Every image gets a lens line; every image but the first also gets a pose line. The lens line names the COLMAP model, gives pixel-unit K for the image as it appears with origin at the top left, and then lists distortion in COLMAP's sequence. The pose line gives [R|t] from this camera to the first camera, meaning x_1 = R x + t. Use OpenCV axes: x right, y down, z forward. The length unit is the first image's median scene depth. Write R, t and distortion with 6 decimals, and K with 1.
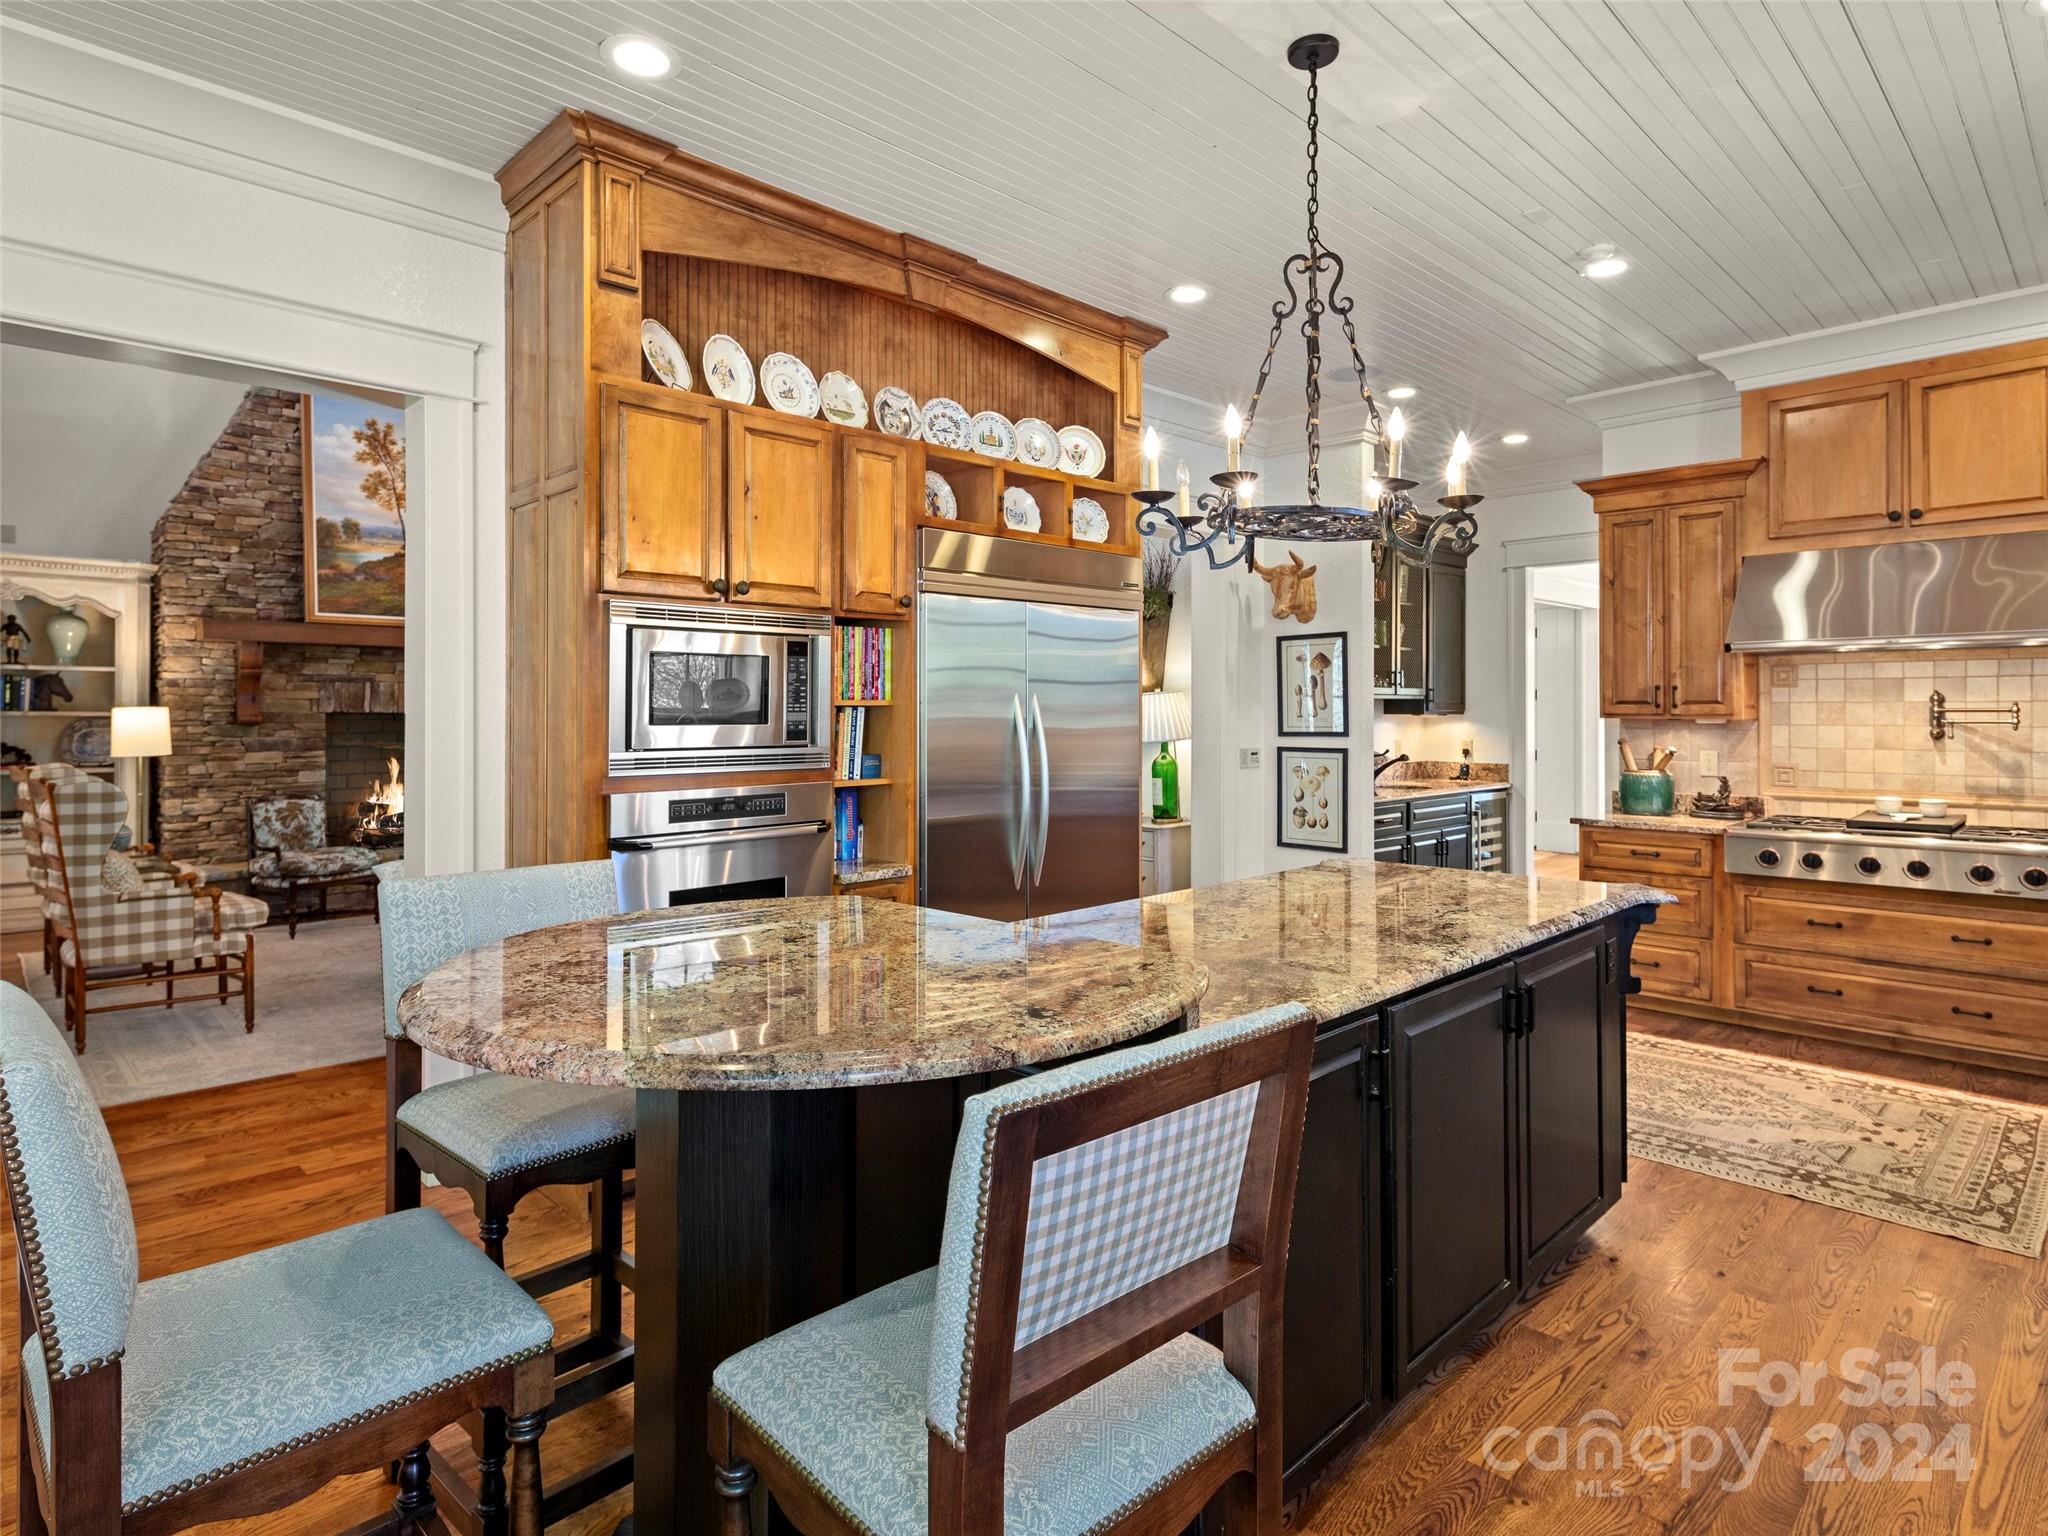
lens RADIAL K [[1121.0, 0, 1035.0], [0, 1121.0, 705.3], [0, 0, 1]] dist [0.004045, -0.008507]
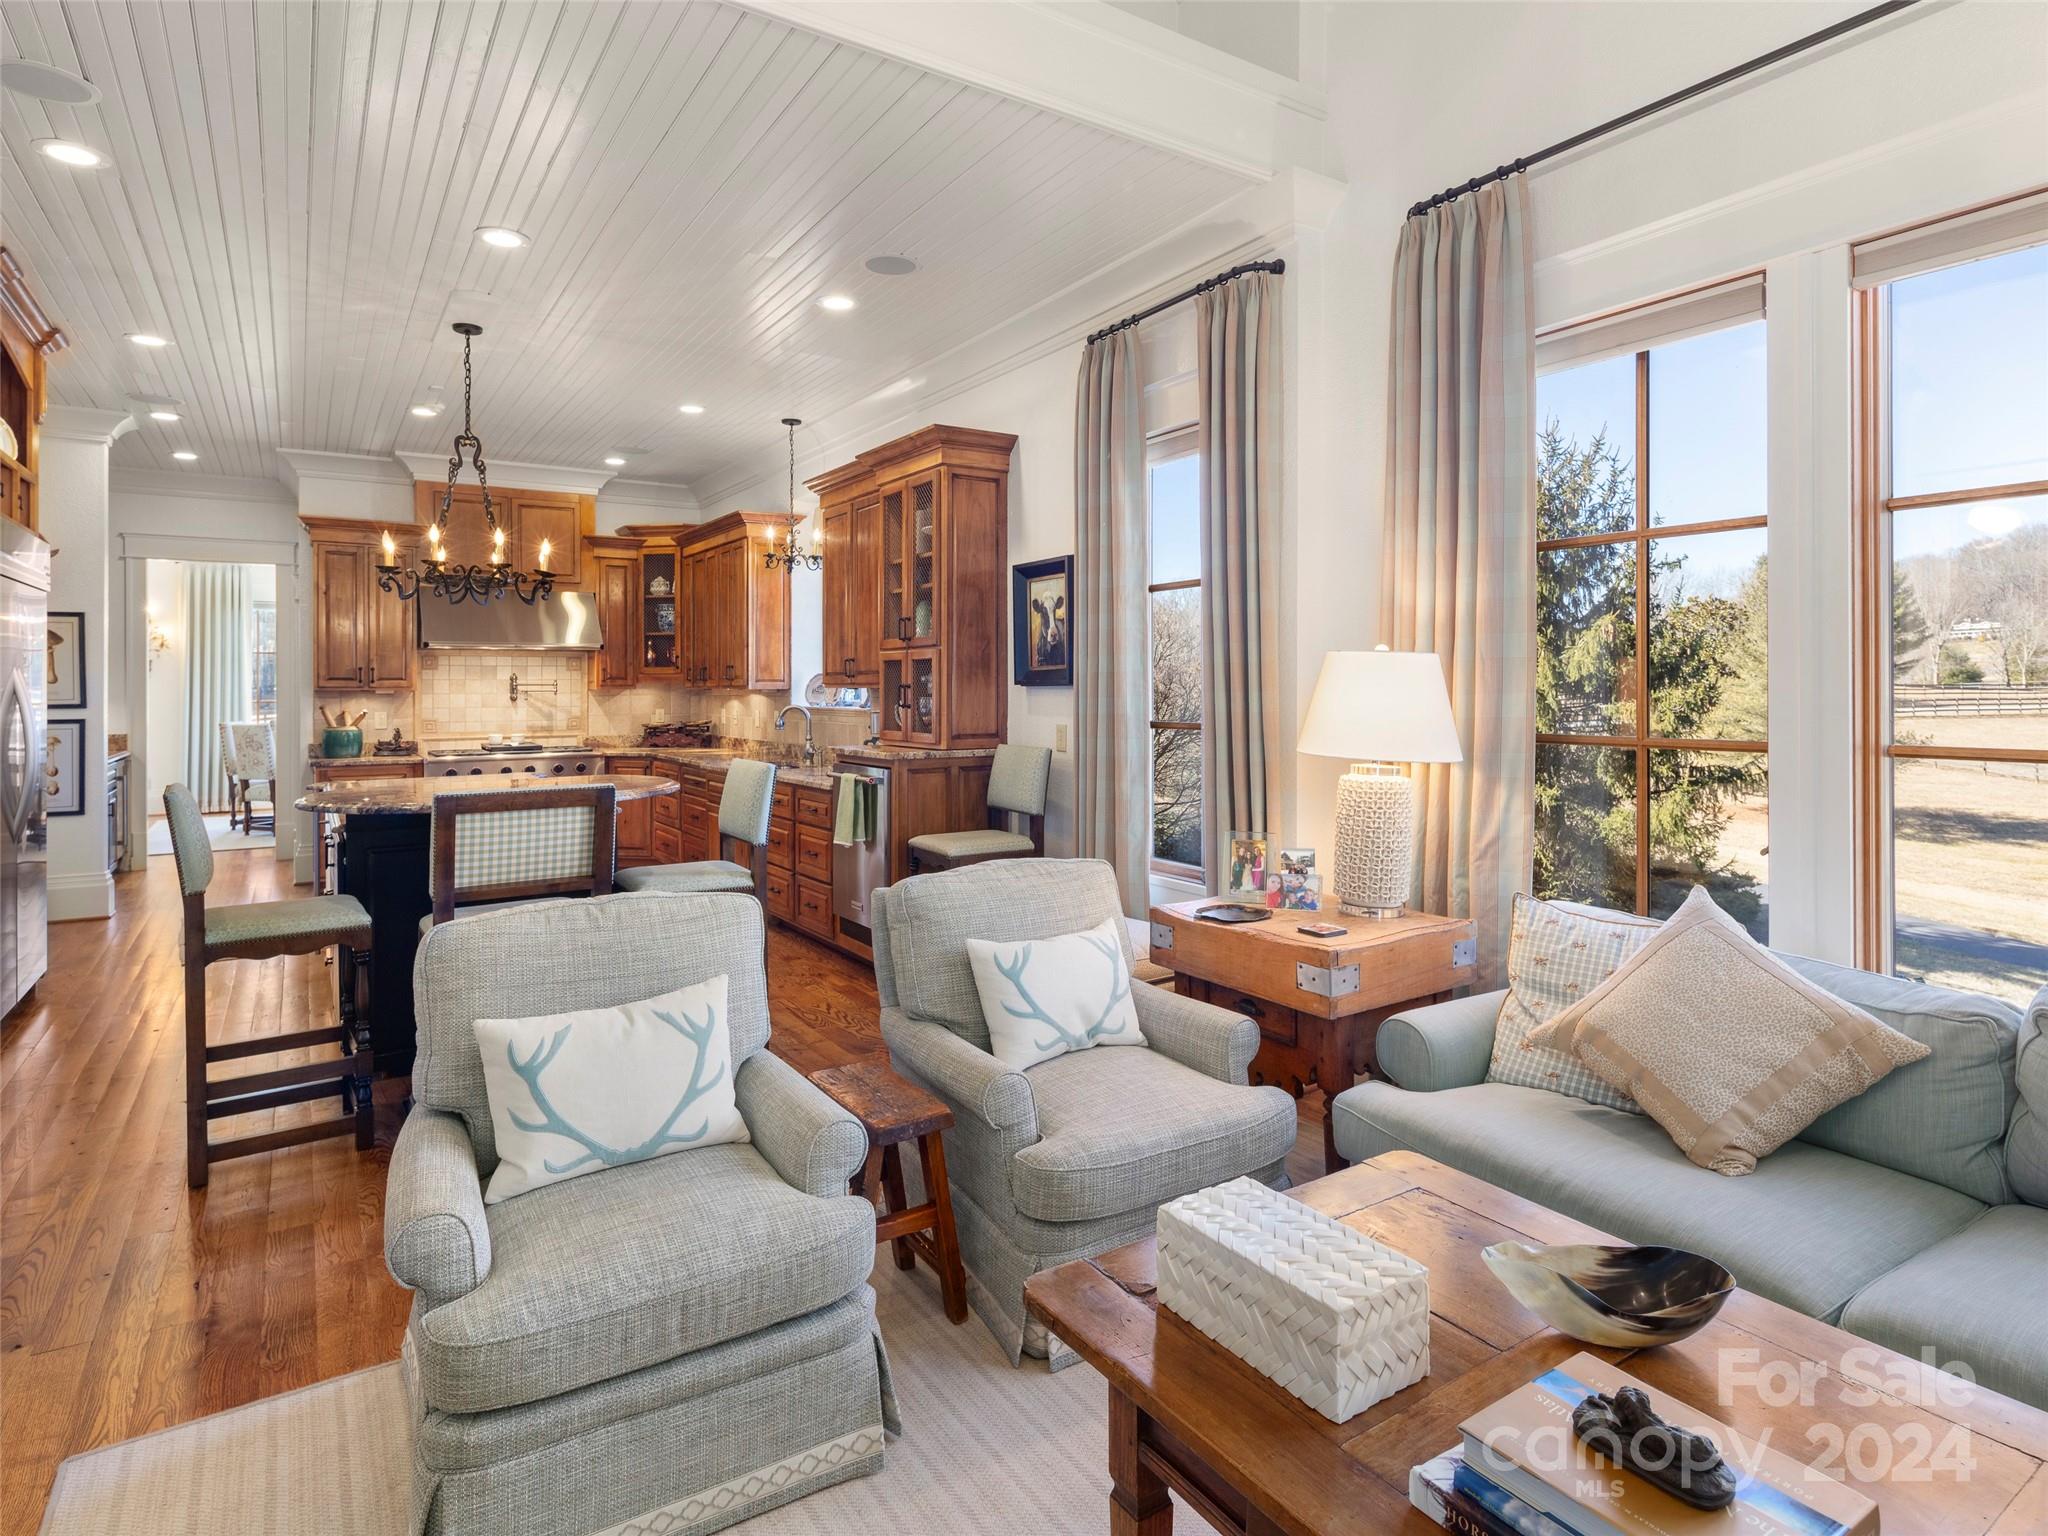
lens RADIAL K [[1121.0, 0, 1041.5], [0, 1121.0, 688.1], [0, 0, 1]] dist [0.004045, -0.008507]
pose [[0.197232, -0.000402, 0.980357, -0.734412], [-0.001322, 0.999999, 0.000676, 0.007517], [-0.980356, -0.001429, 0.197231, -0.161425]]
